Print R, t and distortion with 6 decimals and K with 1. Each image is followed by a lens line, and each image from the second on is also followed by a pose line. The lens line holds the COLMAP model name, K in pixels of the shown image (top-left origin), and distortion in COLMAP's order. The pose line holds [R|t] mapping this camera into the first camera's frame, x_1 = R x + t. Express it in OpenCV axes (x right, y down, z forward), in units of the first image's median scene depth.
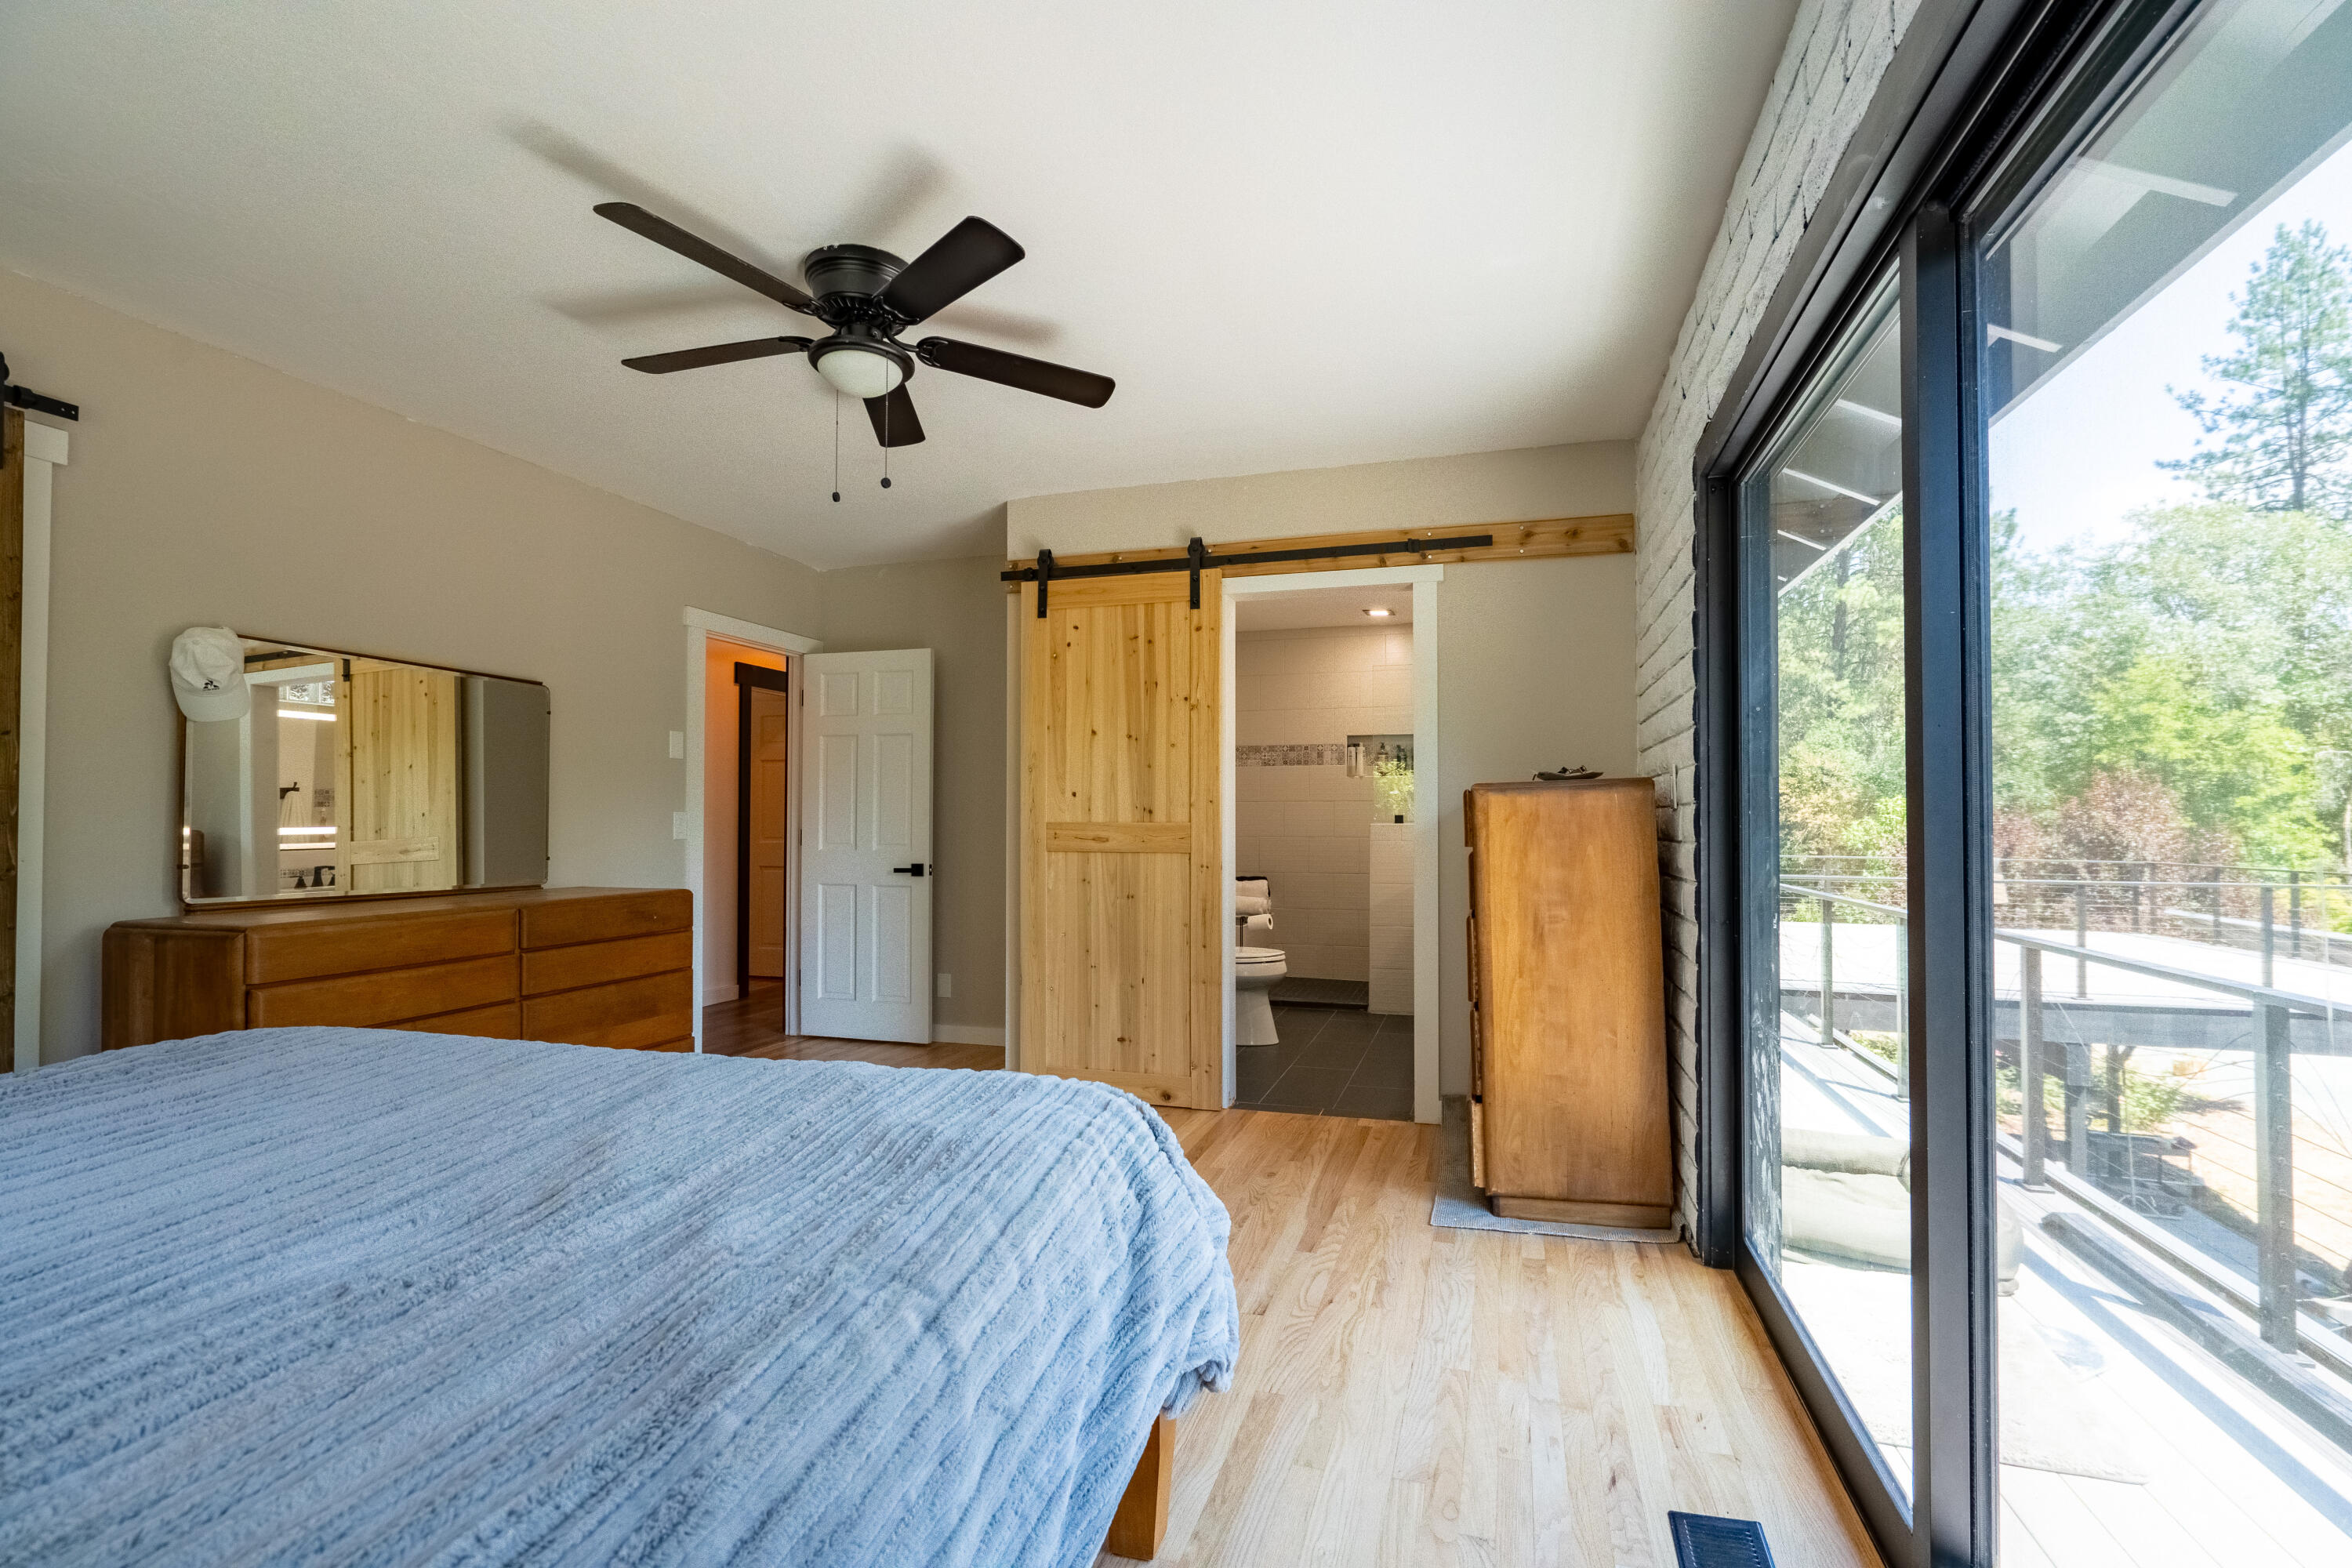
lens RADIAL K [[1063.3, 0, 1175.5], [0, 1063.3, 802.6], [0, 0, 1]] dist [-0.009039, 0.004282]
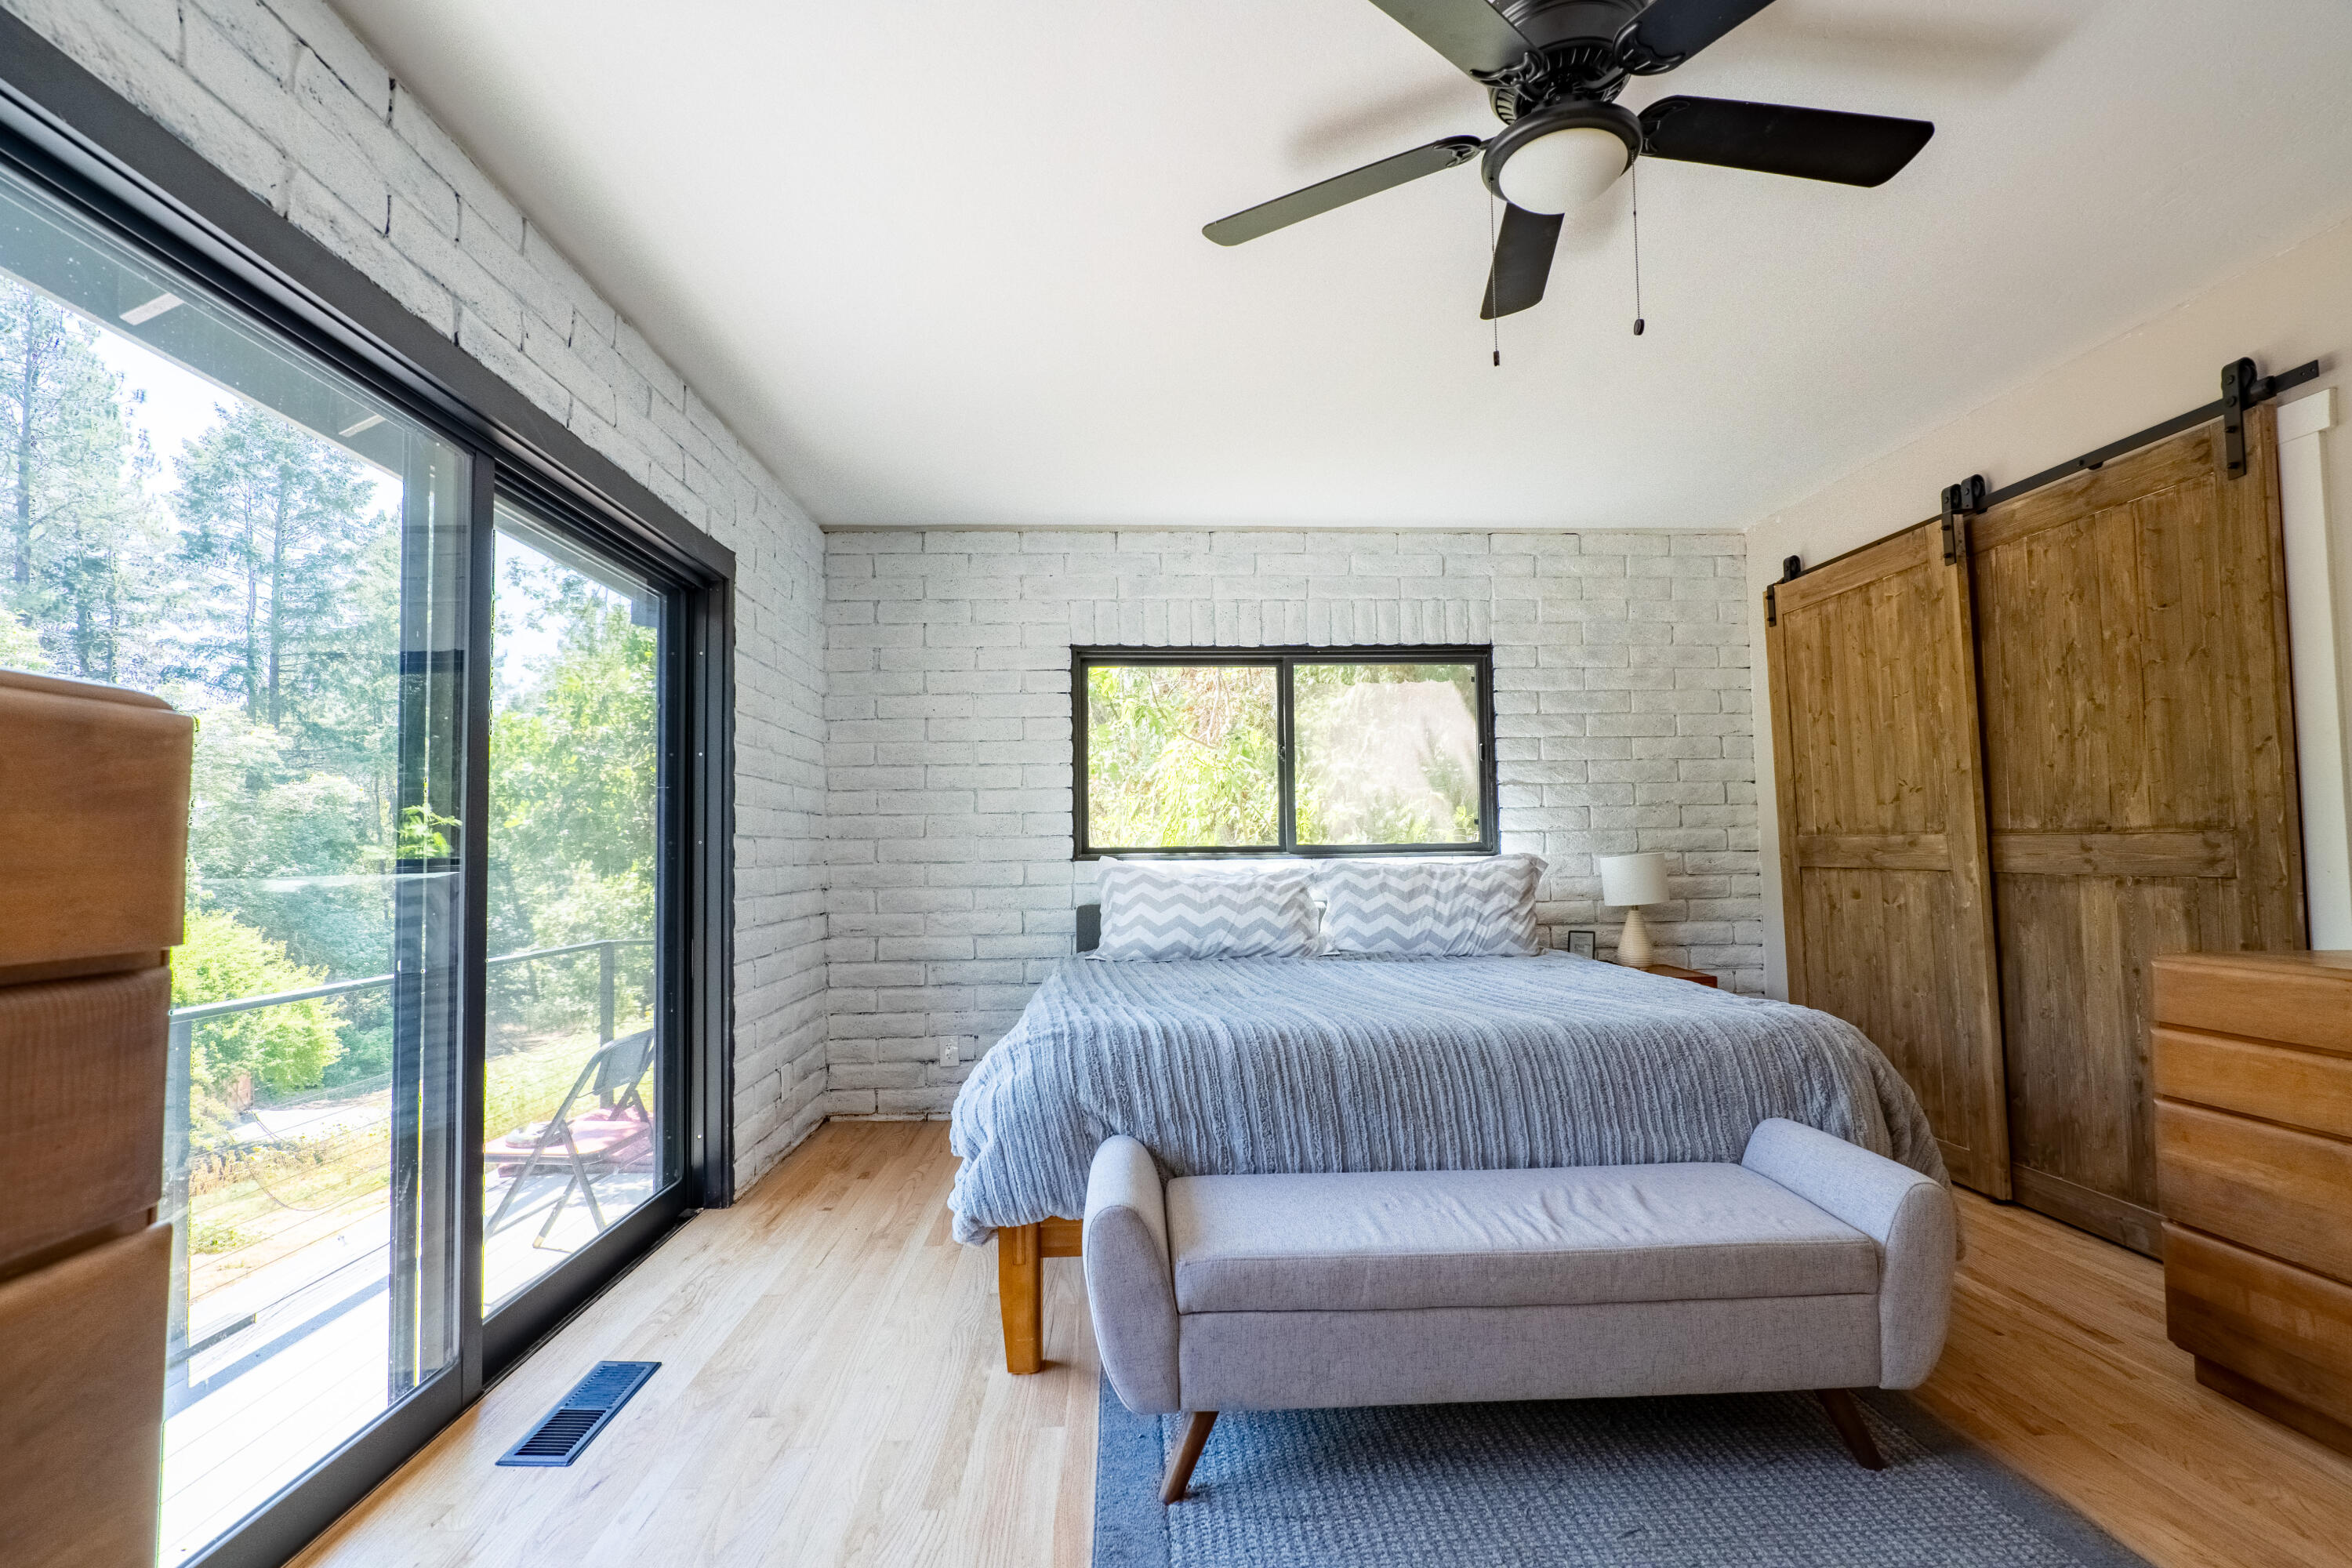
lens RADIAL K [[1063.3, 0, 1172.9], [0, 1063.3, 798.9], [0, 0, 1]] dist [-0.009039, 0.004282]
pose [[-0.940061, -0.003914, -0.340984, 0.138534], [0.020867, 0.997400, -0.068977, 0.027689], [0.340367, -0.071958, -0.937535, 1.283315]]
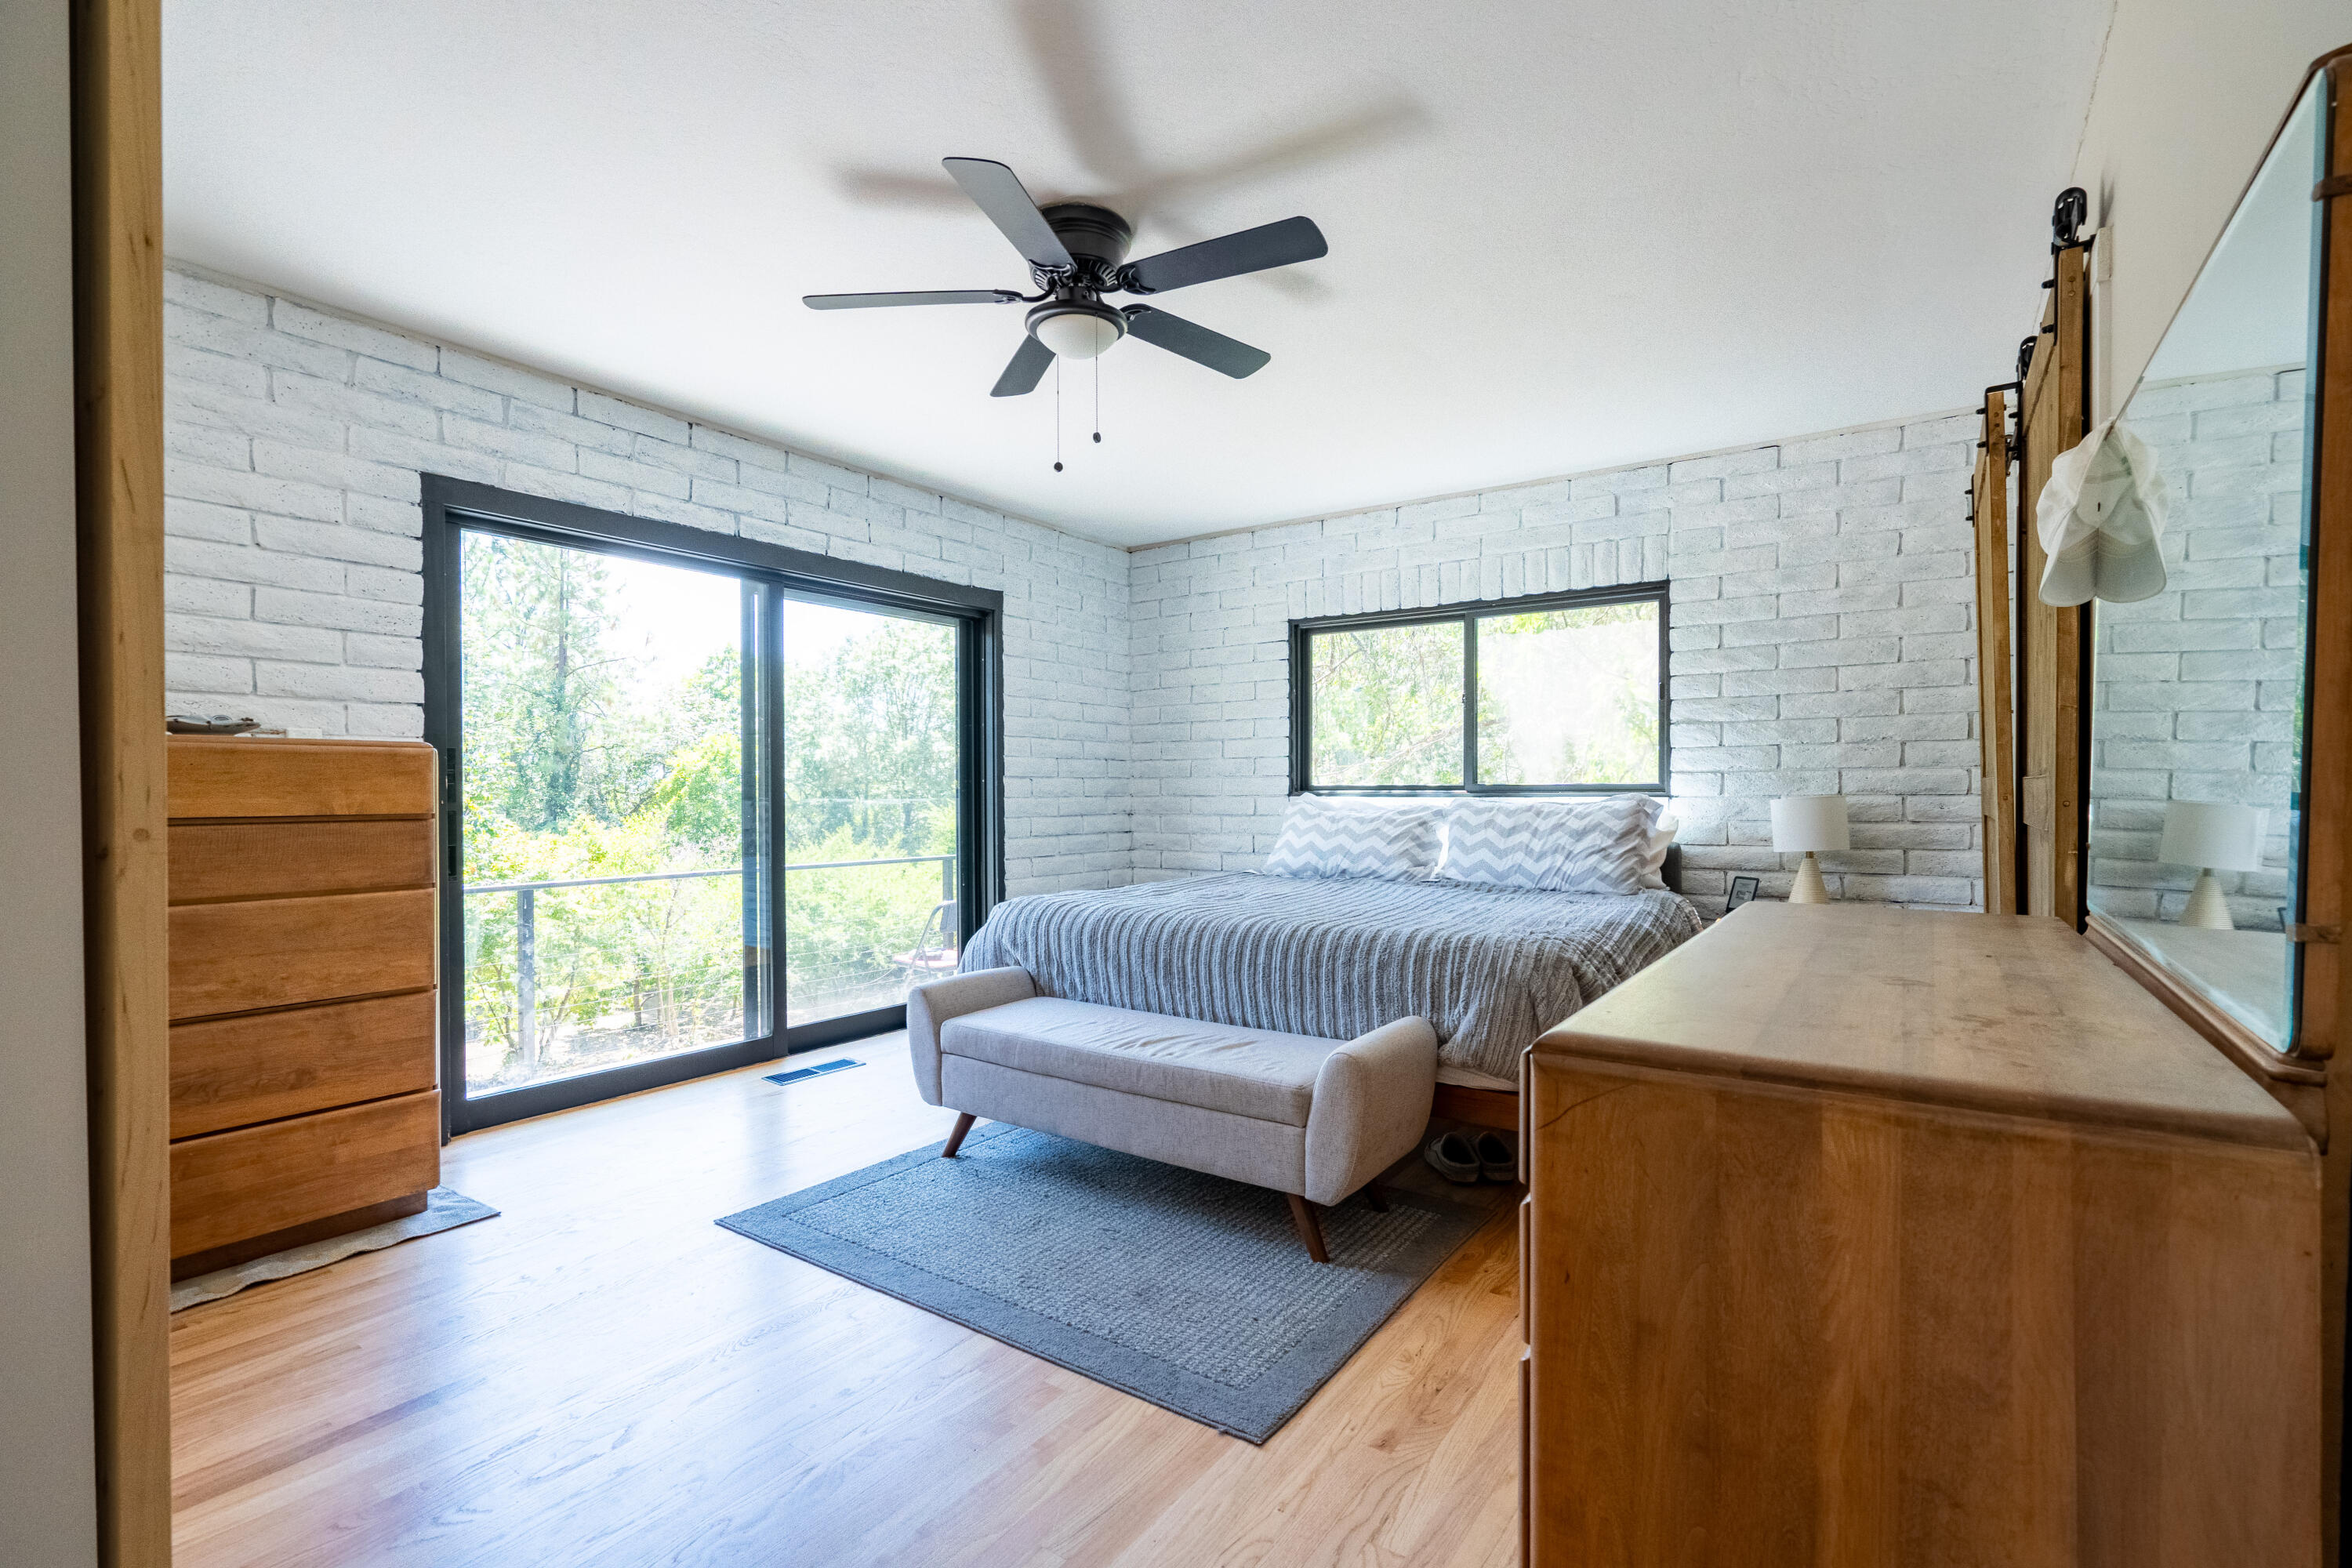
lens RADIAL K [[1063.3, 0, 1185.5], [0, 1063.3, 796.4], [0, 0, 1]] dist [-0.009039, 0.004282]
pose [[-0.952079, 0.002312, 0.305843, -0.598487], [-0.002631, 0.999872, -0.015751, 0.038035], [-0.305840, -0.015801, -0.951952, 1.624815]]
